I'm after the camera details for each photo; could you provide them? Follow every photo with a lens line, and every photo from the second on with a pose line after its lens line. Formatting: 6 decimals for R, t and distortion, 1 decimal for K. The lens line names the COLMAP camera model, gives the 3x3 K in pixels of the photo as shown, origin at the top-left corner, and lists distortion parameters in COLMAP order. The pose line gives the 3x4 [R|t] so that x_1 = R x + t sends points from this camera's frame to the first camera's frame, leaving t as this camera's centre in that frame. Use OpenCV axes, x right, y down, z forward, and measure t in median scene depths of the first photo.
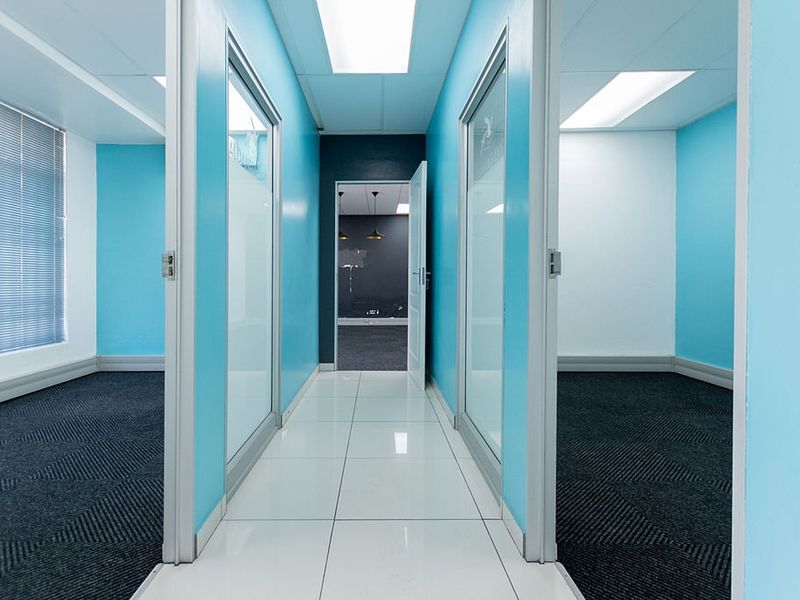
lens RADIAL K [[424.4, 0, 400.9], [0, 424.4, 293.1], [0, 0, 1]] dist [-0.004990, -0.002457]
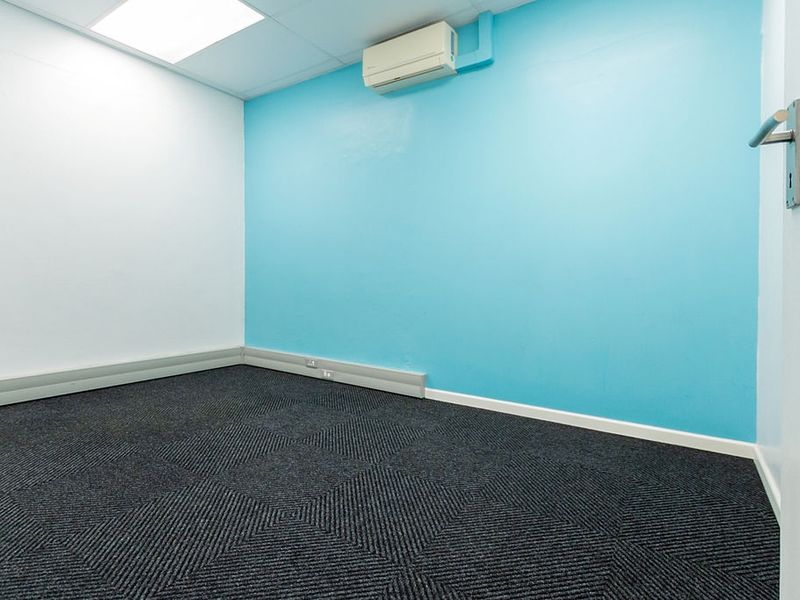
lens RADIAL K [[424.4, 0, 400.9], [0, 424.4, 293.1], [0, 0, 1]] dist [-0.004990, -0.002457]
pose [[0.595402, -0.015444, 0.803279, 0.161437], [0.005137, 0.999868, 0.015417, 0.027683], [-0.803411, -0.005053, 0.595403, 0.261914]]
